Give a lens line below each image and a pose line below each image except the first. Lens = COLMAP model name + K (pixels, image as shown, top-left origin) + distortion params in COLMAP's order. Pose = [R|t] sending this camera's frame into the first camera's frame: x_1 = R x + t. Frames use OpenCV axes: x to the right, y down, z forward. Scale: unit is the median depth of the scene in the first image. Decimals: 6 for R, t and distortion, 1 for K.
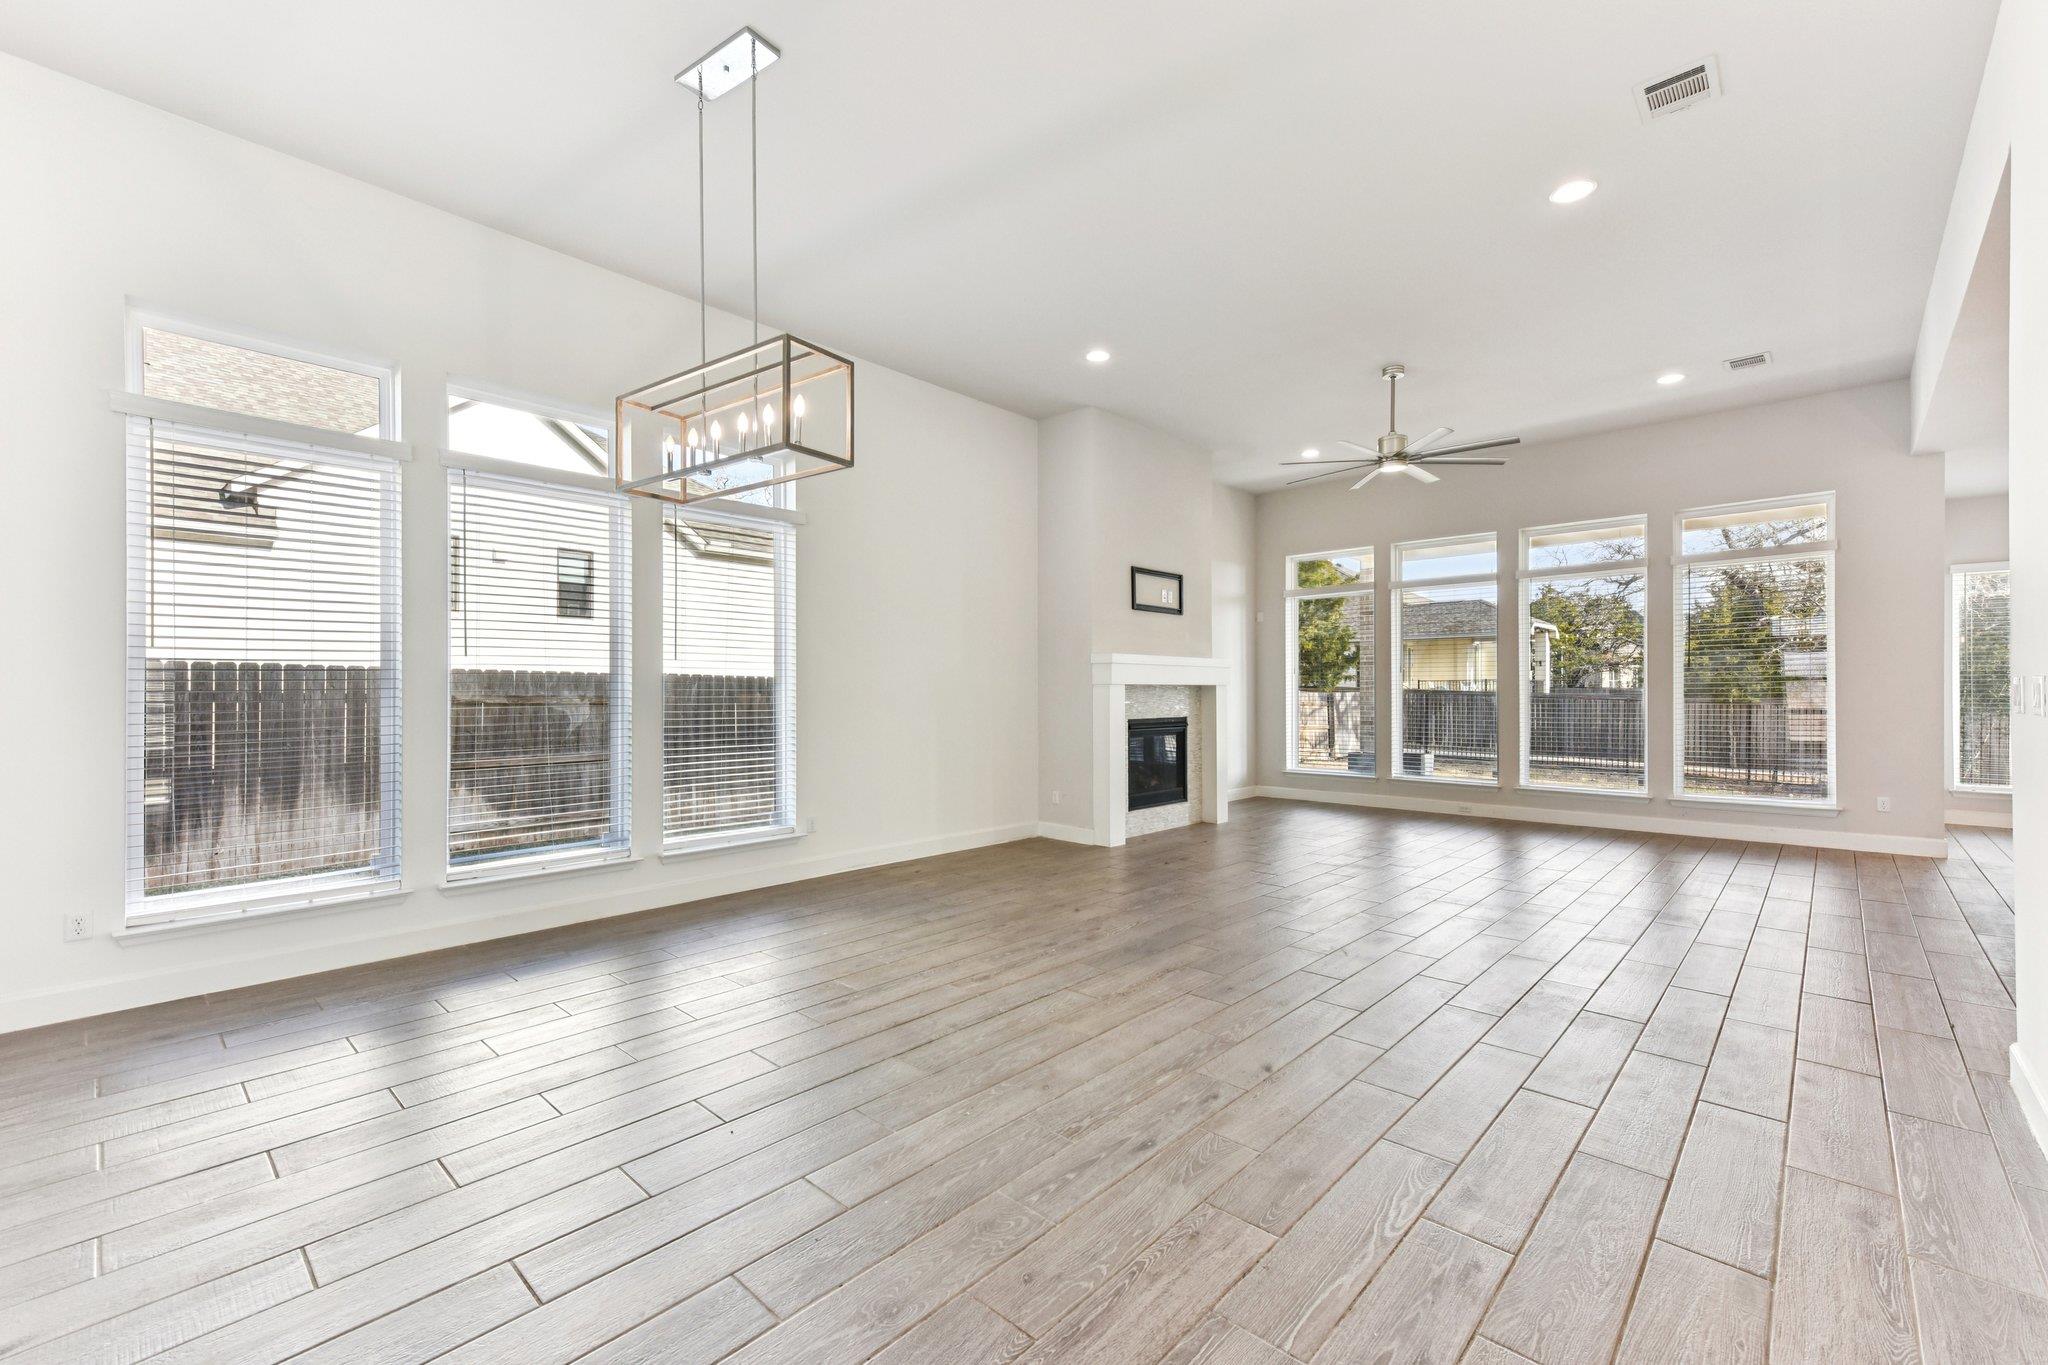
lens RADIAL K [[836.9, 0, 1024.4], [0, 836.9, 691.1], [0, 0, 1]] dist [-0.001502, 0.000044]
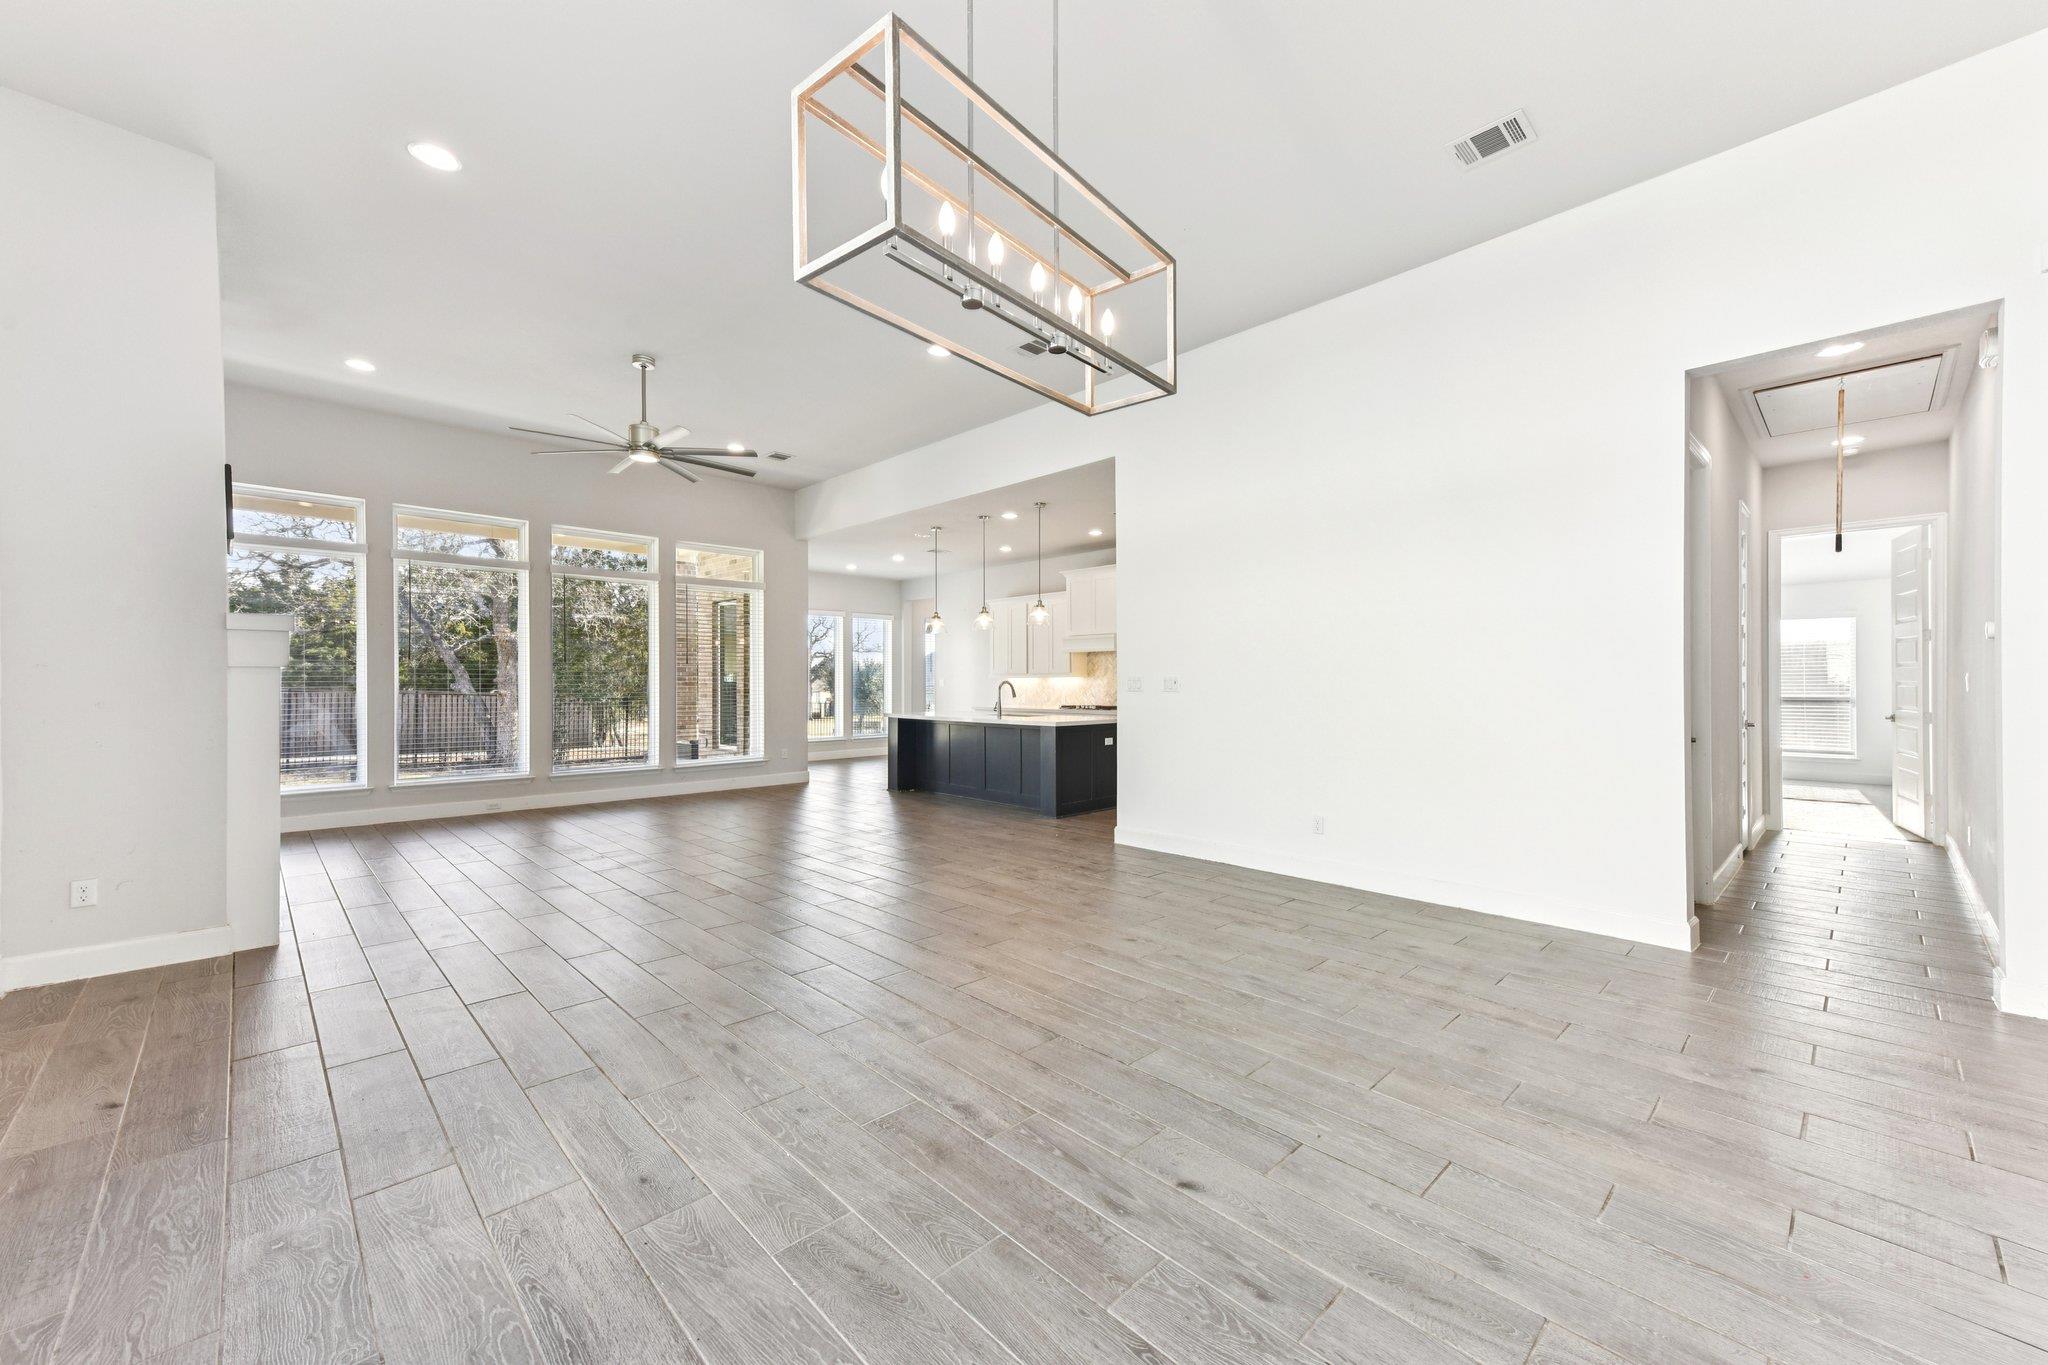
lens RADIAL K [[805.4, 0, 1021.1], [0, 805.4, 680.7], [0, 0, 1]] dist [0.028083, -0.000310]
pose [[0.043131, 0.005101, 0.999056, -0.503637], [-0.003527, 0.999982, -0.004953, 0.002526], [-0.999063, -0.003310, 0.043149, 0.504442]]
